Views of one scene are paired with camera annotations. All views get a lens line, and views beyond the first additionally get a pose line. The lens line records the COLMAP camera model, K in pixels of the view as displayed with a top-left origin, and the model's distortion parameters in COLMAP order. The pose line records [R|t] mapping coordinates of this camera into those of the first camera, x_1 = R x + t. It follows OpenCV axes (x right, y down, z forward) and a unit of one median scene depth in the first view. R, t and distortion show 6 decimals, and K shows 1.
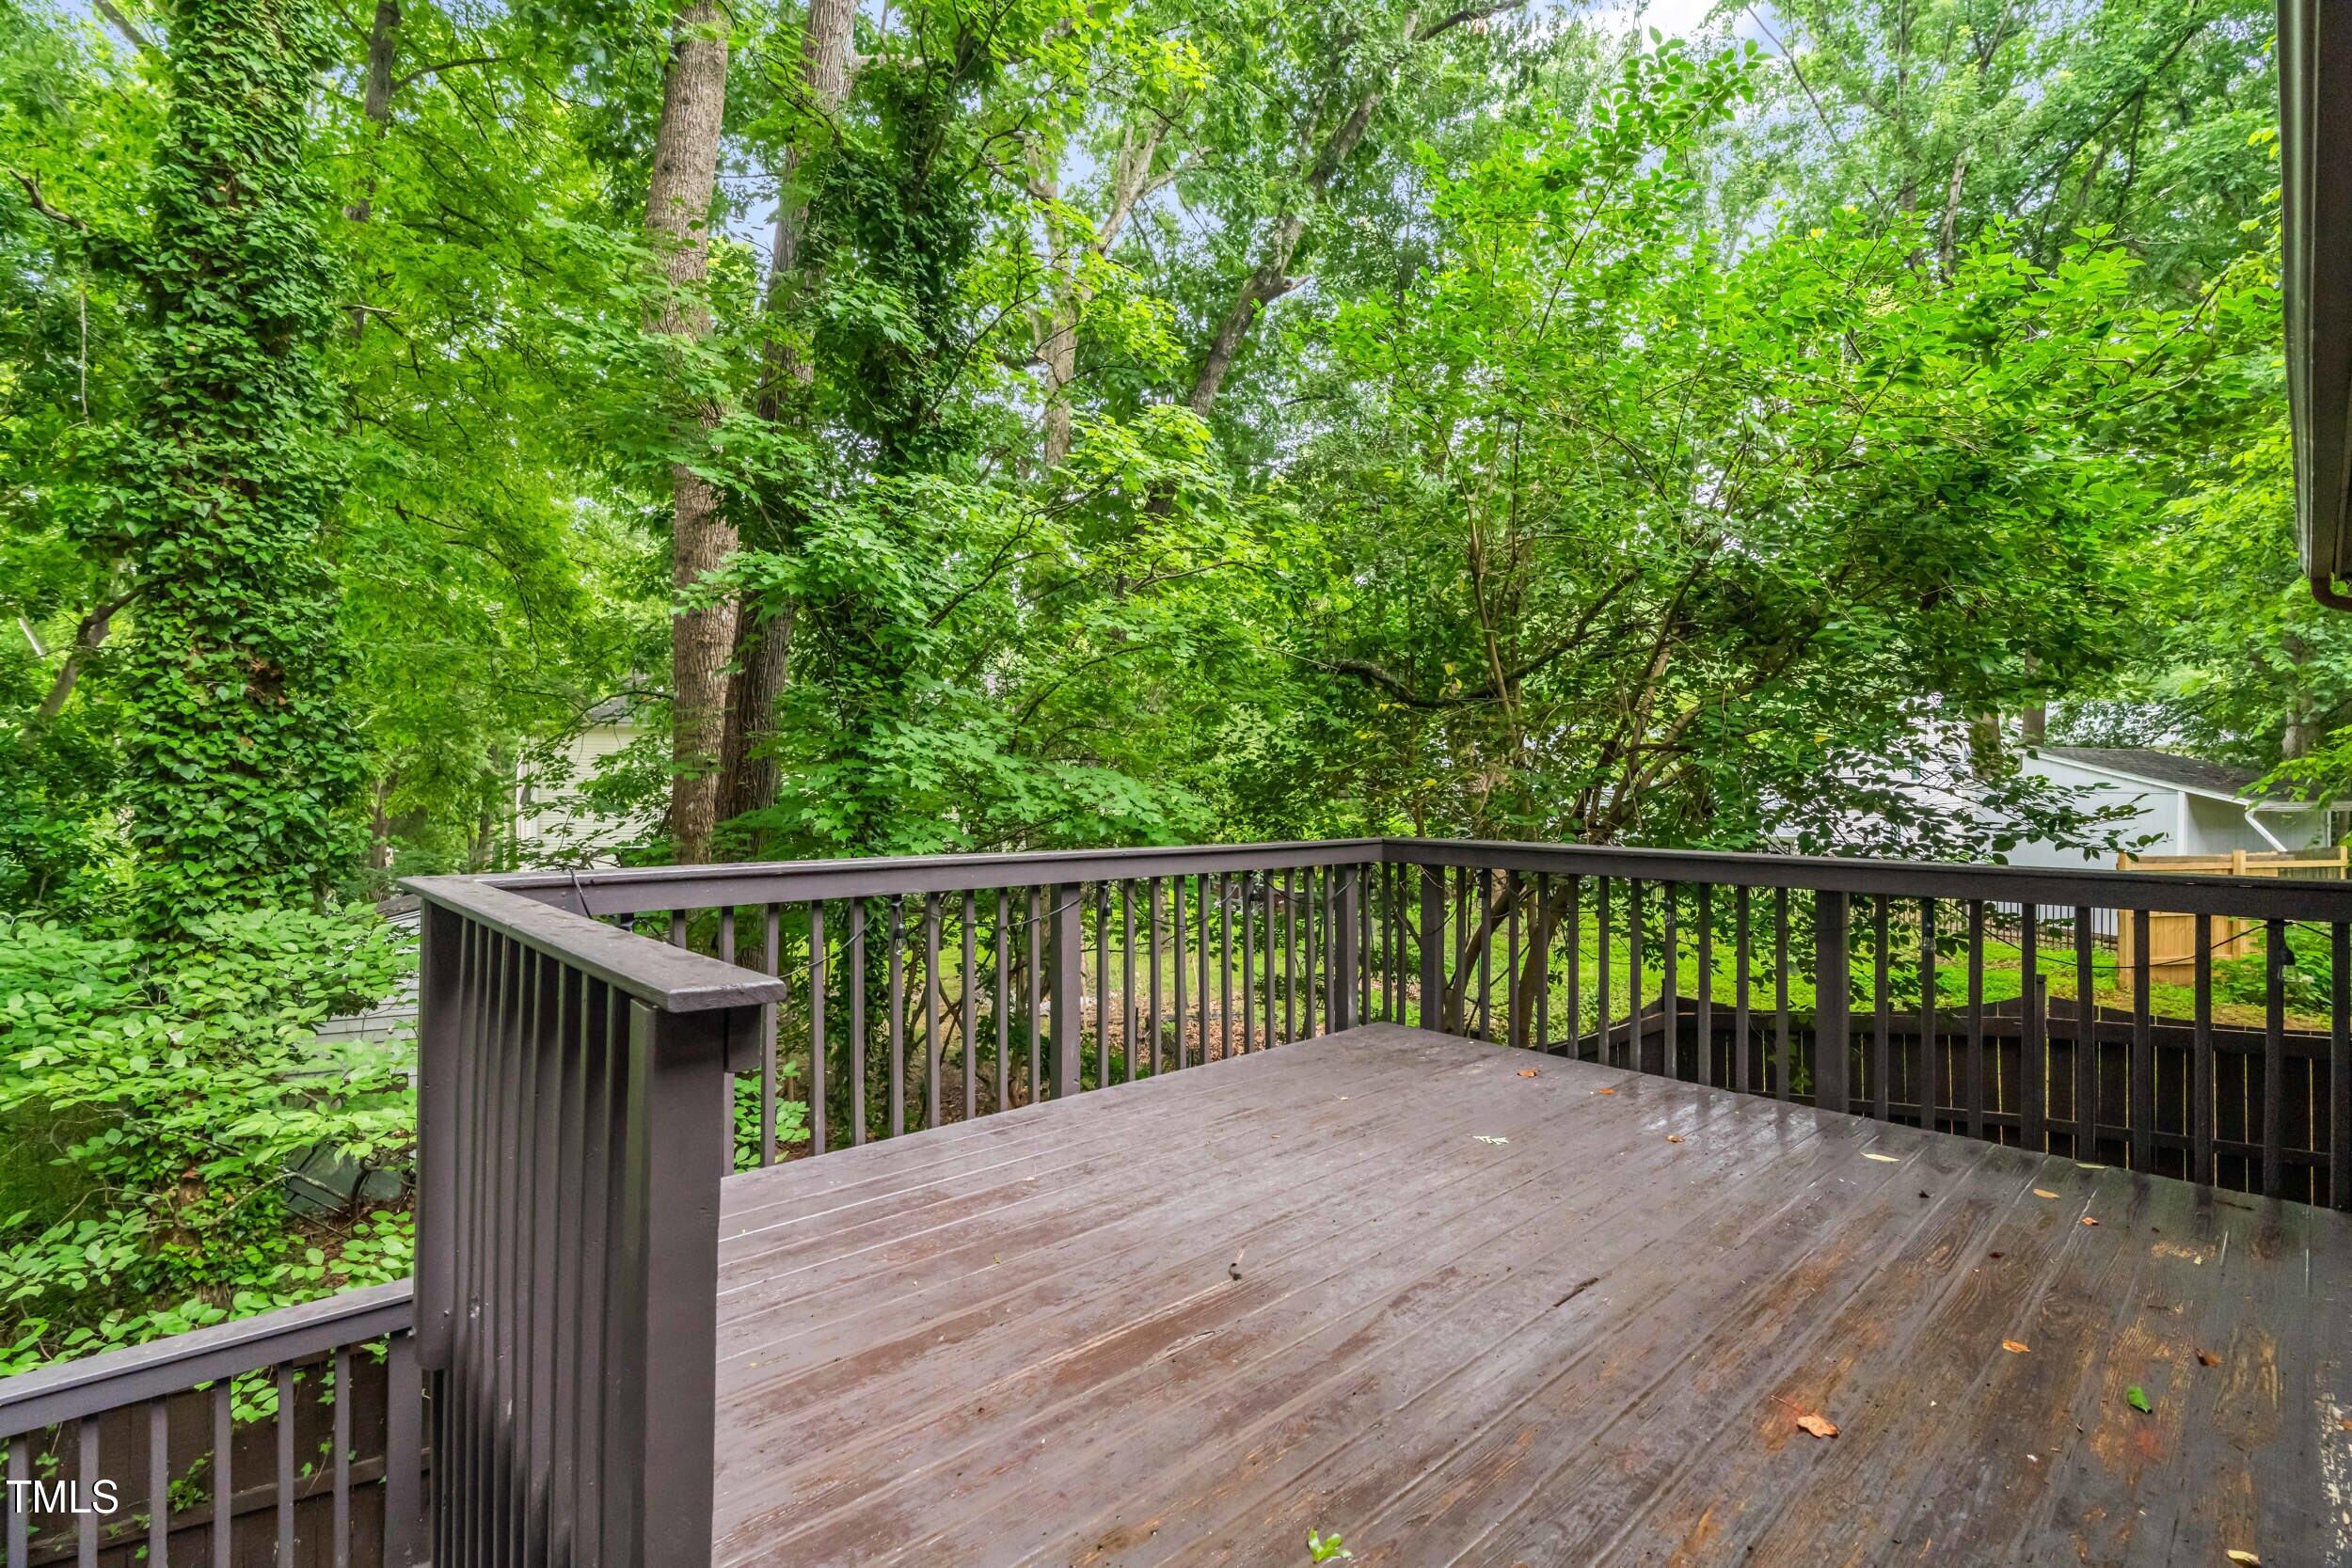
lens RADIAL K [[1067.1, 0, 1178.3], [0, 1067.1, 779.9], [0, 0, 1]] dist [-0.013080, 0.005131]
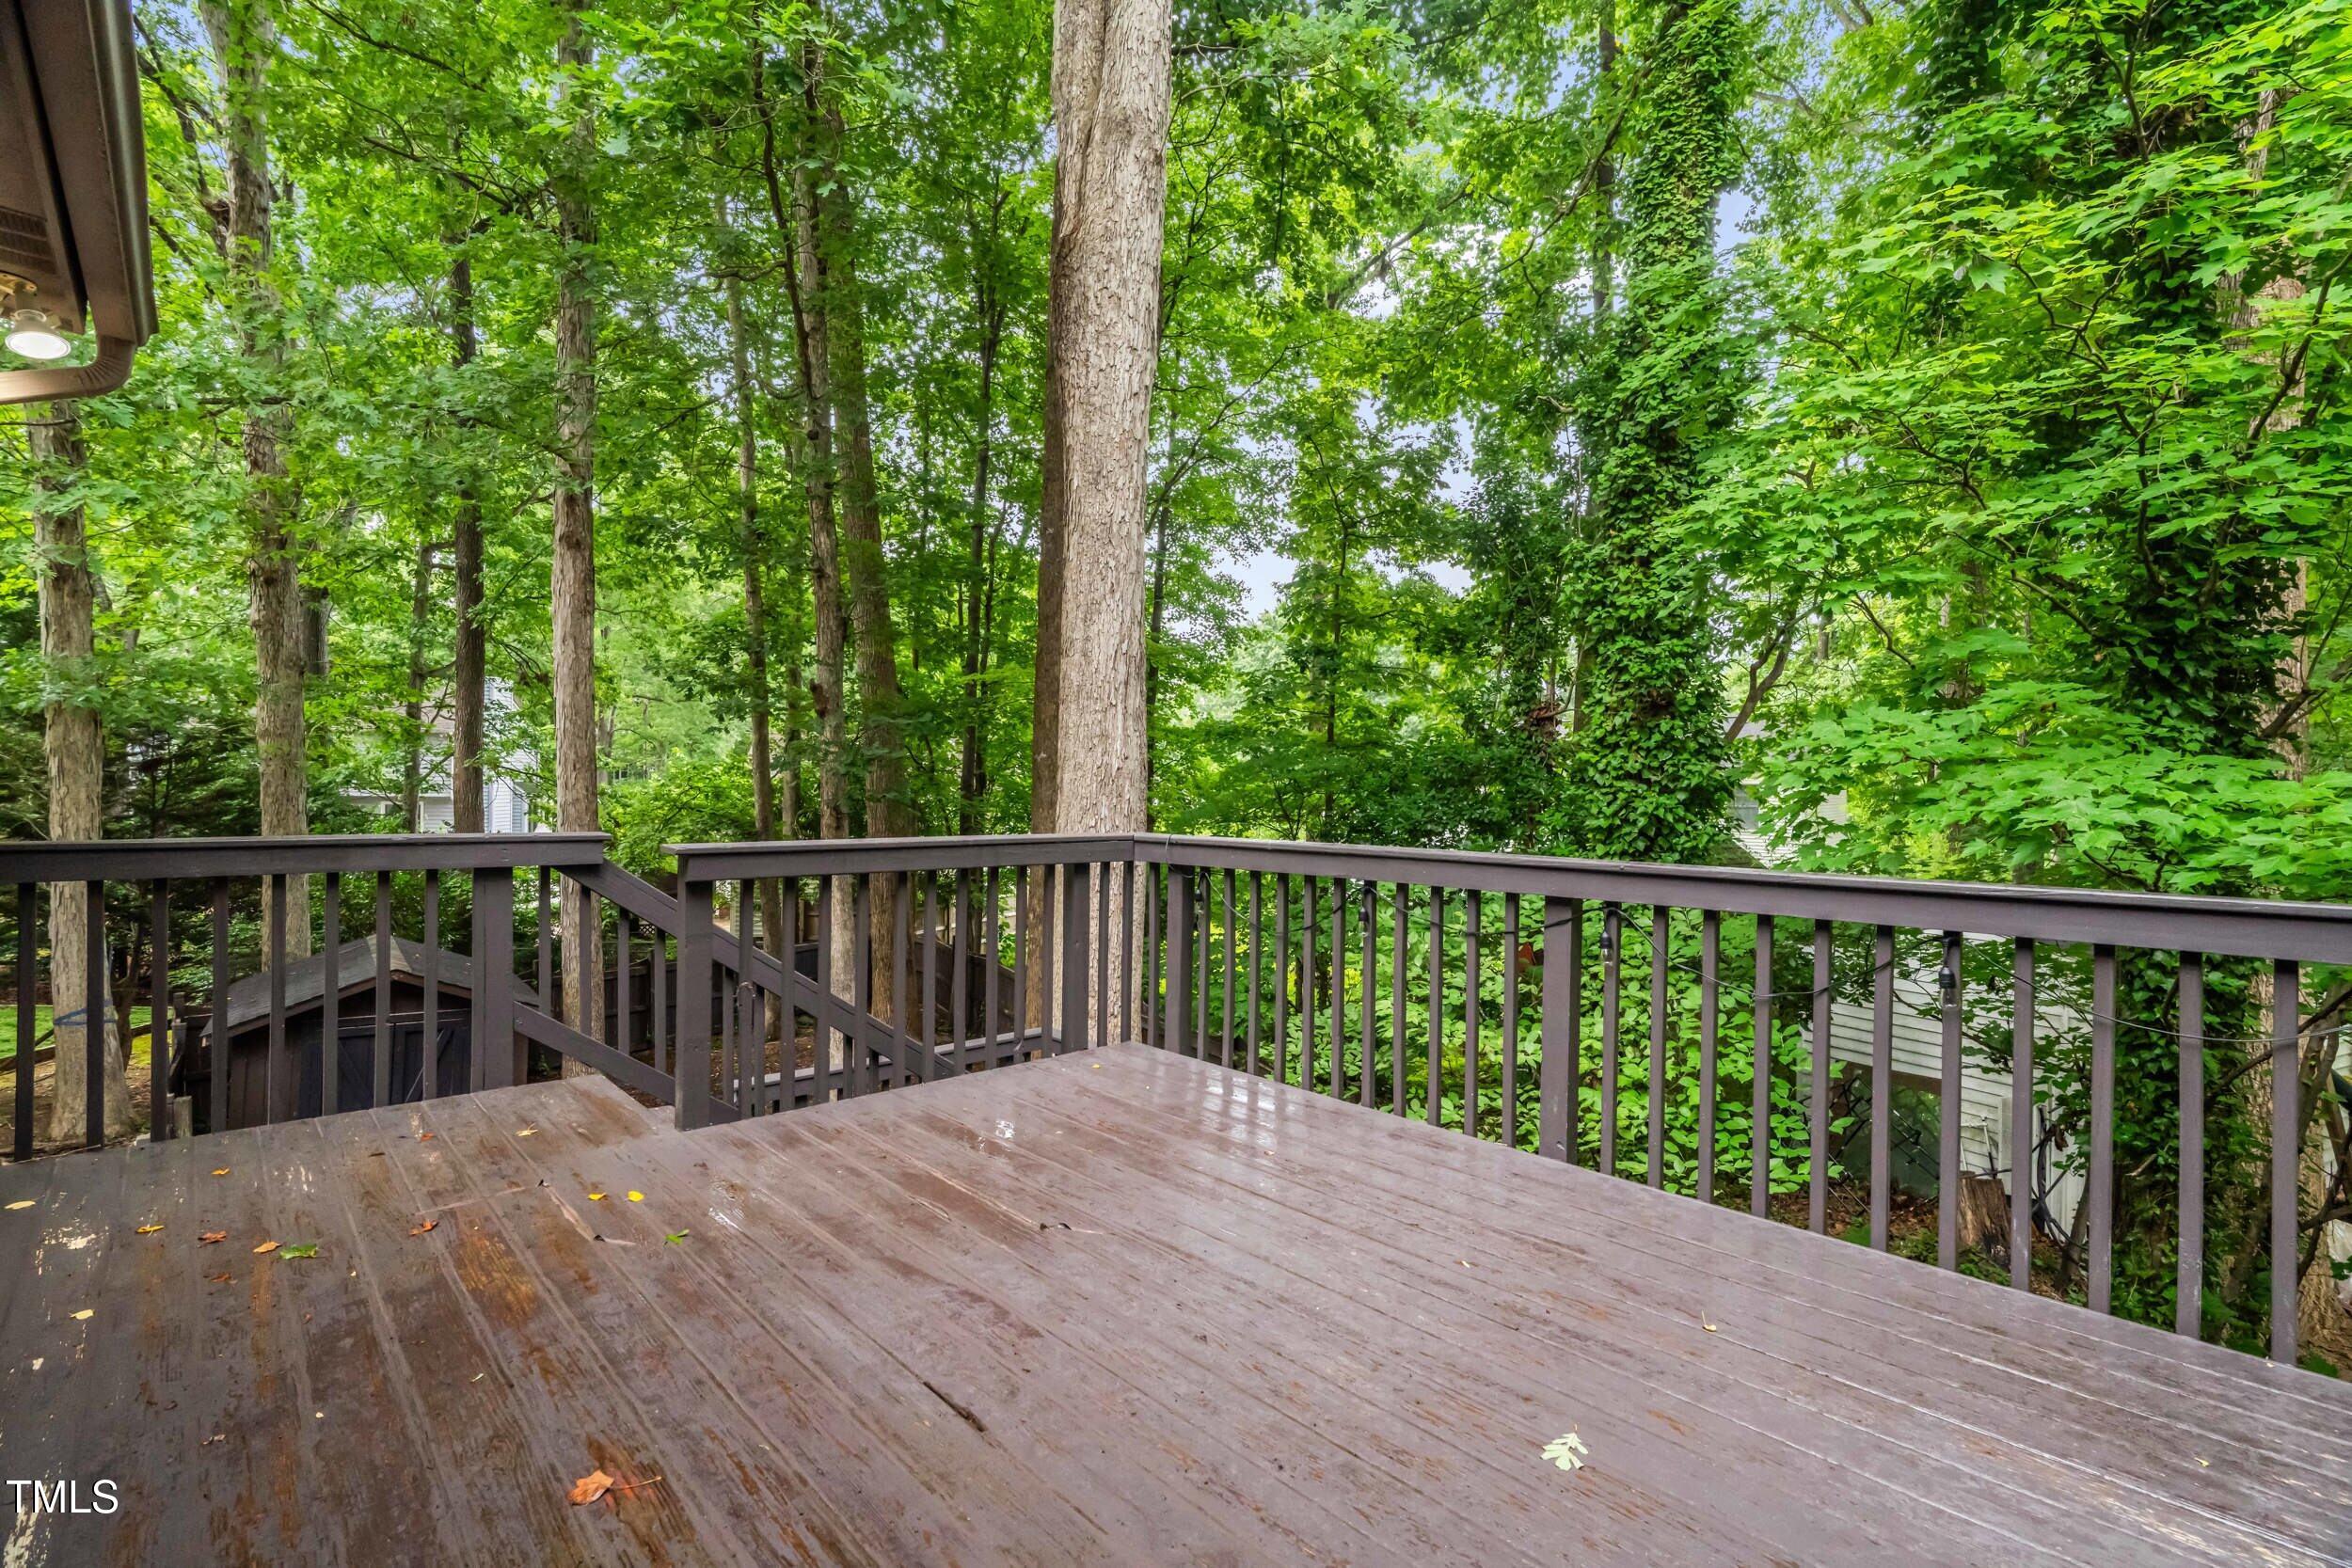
lens RADIAL K [[1067.1, 0, 1177.8], [0, 1067.1, 786.9], [0, 0, 1]] dist [-0.013080, 0.005131]
pose [[-0.004074, -0.006598, -0.999970, 1.115652], [-0.000220, 0.999978, -0.006597, 0.027898], [0.999992, 0.000193, -0.004075, 1.121956]]
